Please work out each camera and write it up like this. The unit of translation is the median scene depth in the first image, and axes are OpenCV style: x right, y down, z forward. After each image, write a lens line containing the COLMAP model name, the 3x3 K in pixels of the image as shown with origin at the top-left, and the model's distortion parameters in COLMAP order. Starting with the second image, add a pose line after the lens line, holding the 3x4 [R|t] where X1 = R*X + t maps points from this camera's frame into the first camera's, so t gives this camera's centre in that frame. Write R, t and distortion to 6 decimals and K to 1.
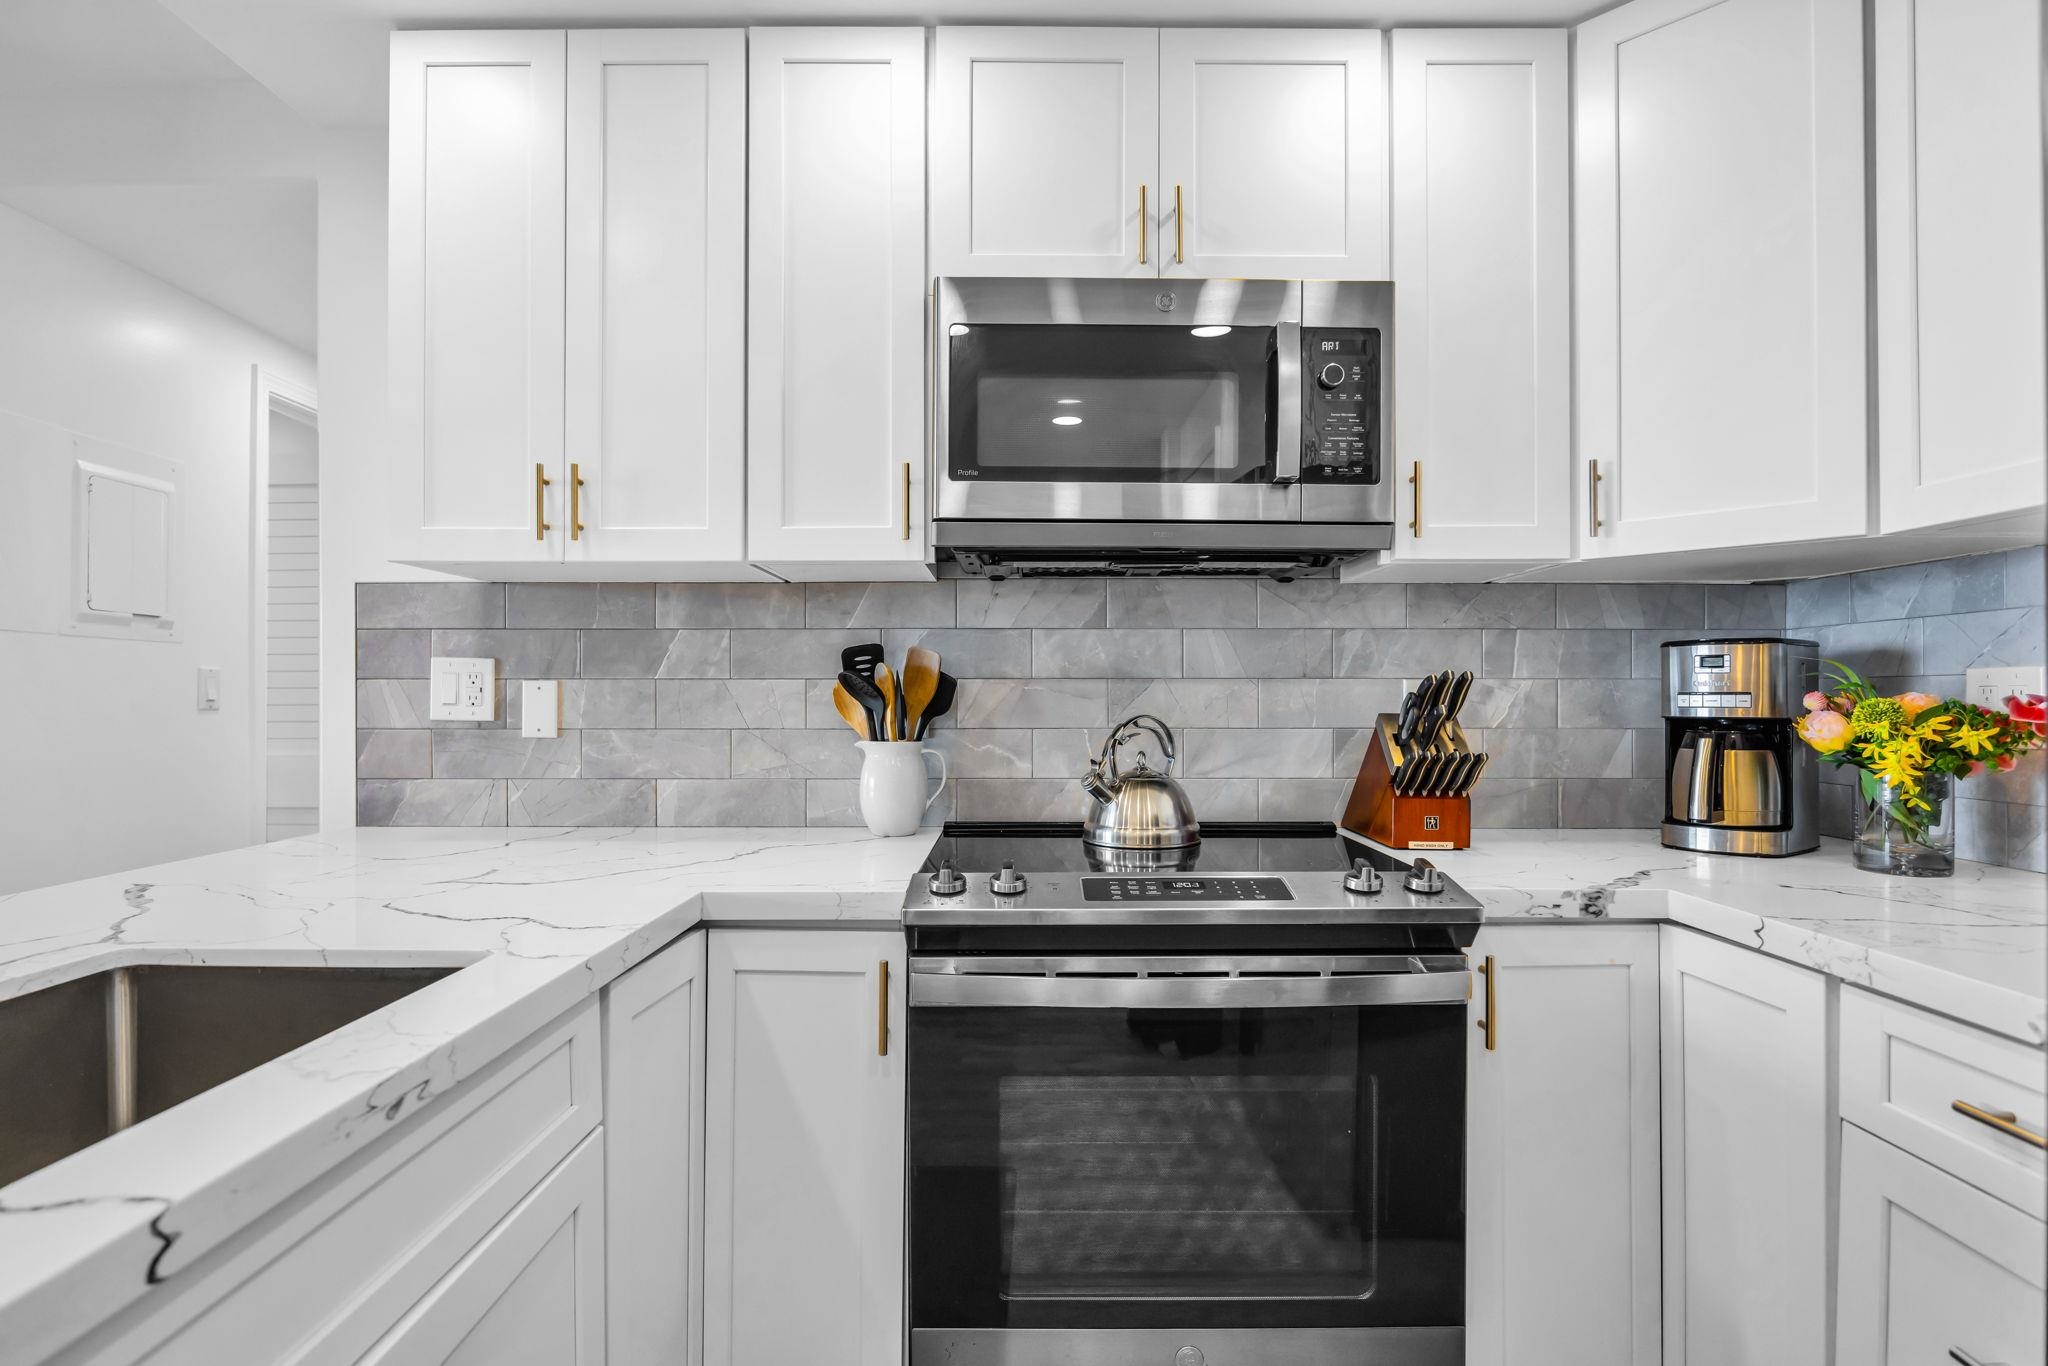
lens RADIAL K [[1016.9, 0, 1024.0], [0, 1016.9, 704.3], [0, 0, 1]] dist [-0.012920, -0.000342]
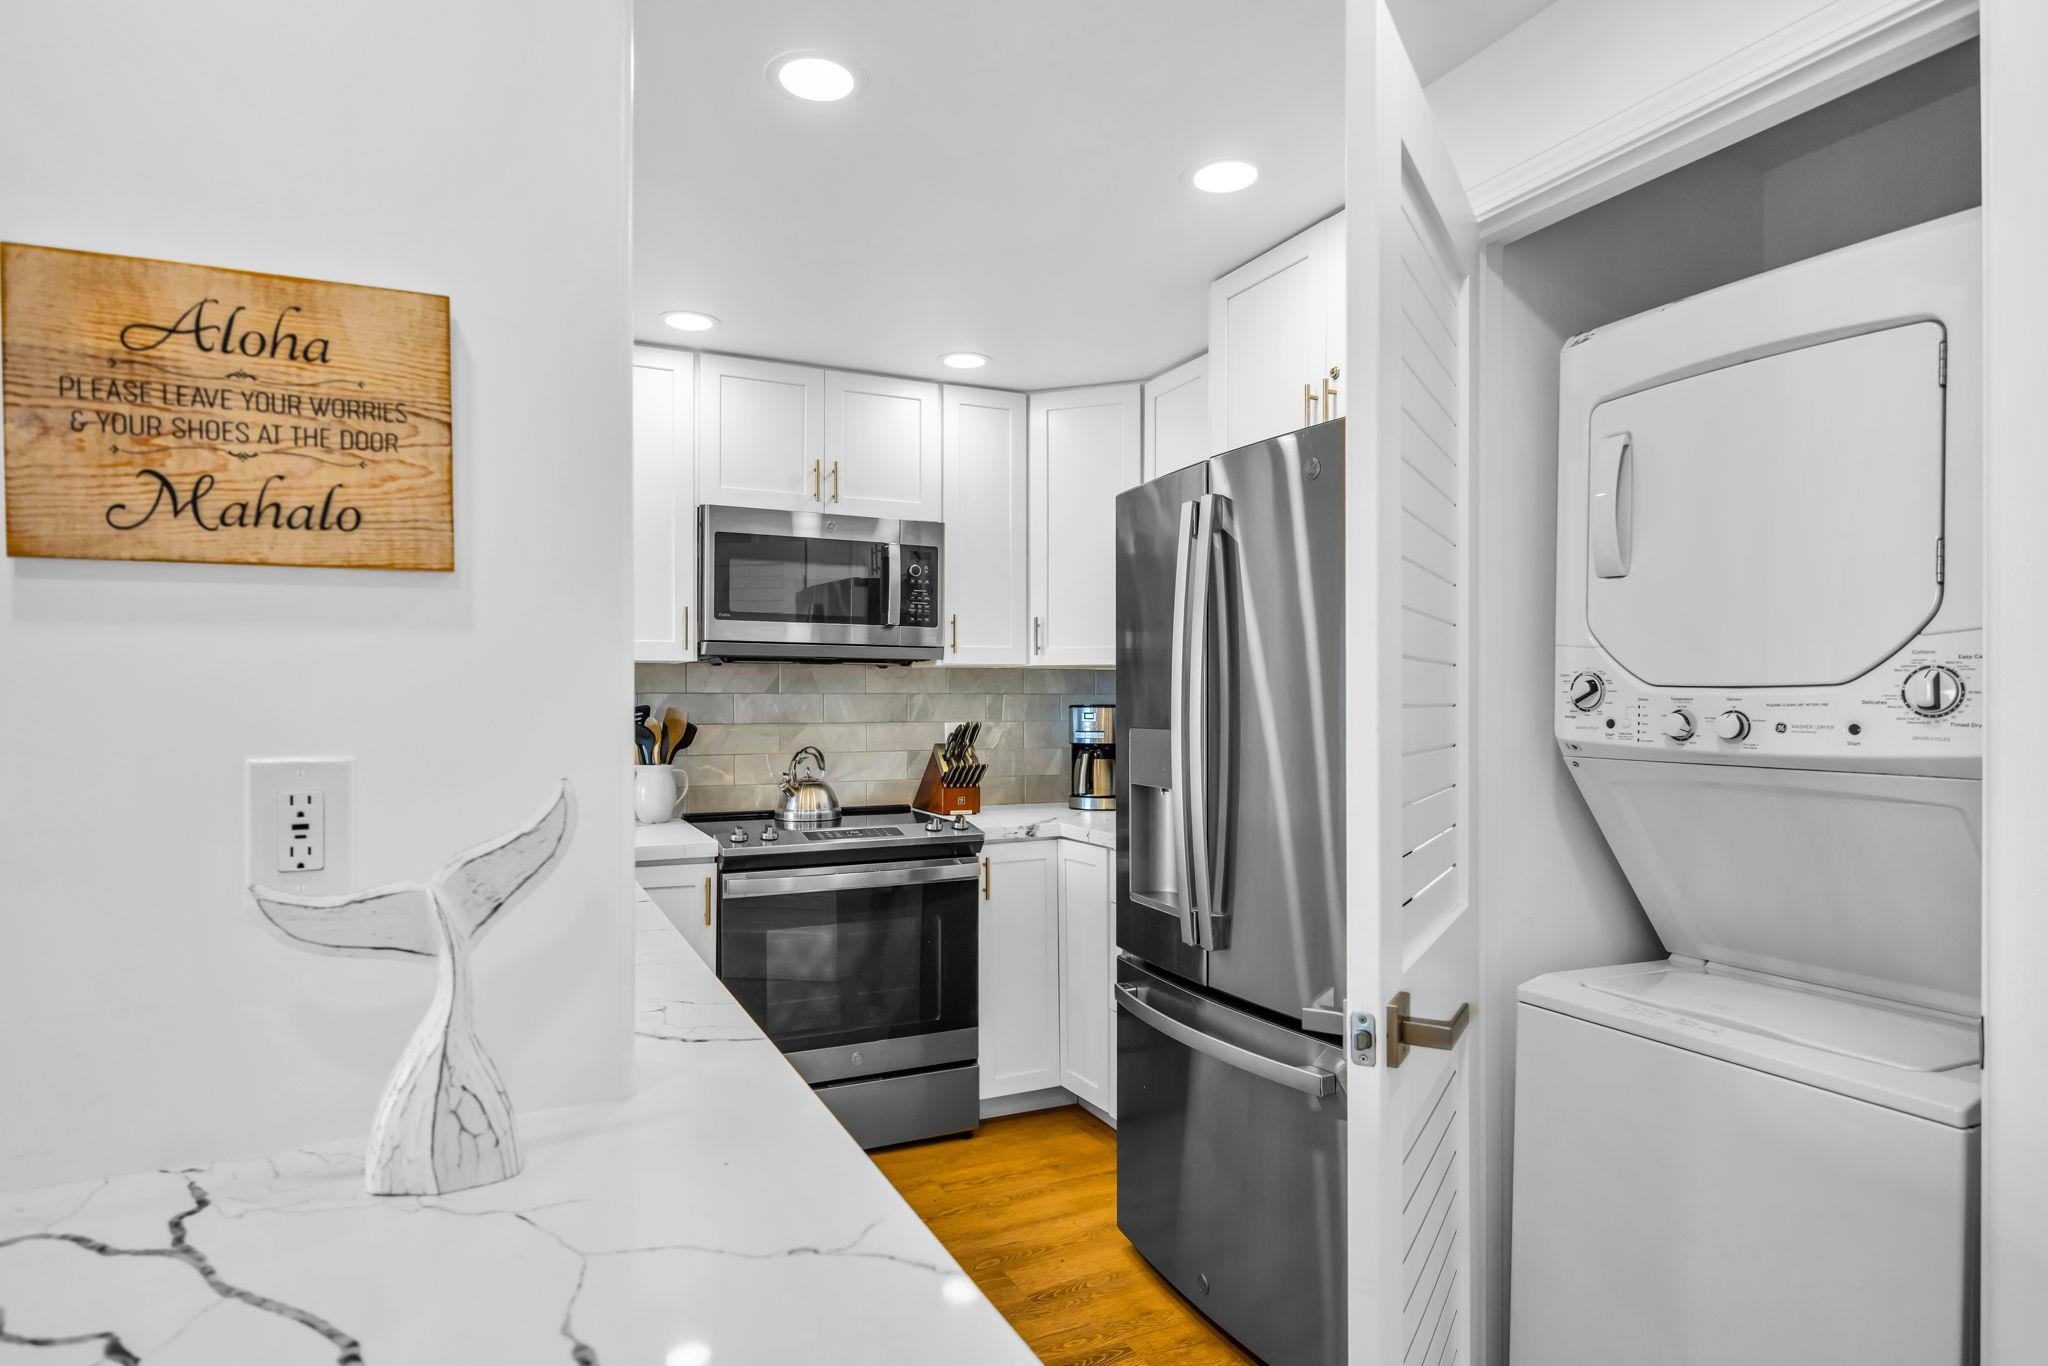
lens RADIAL K [[1130.5, 0, 1024.0], [0, 1130.5, 683.0], [0, 0, 1]] dist [0.001195, -0.000017]
pose [[0.900608, 0.007271, 0.434572, -0.418005], [0.001873, 0.999786, -0.020611, -0.060774], [-0.434629, 0.019377, 0.900401, -0.970000]]
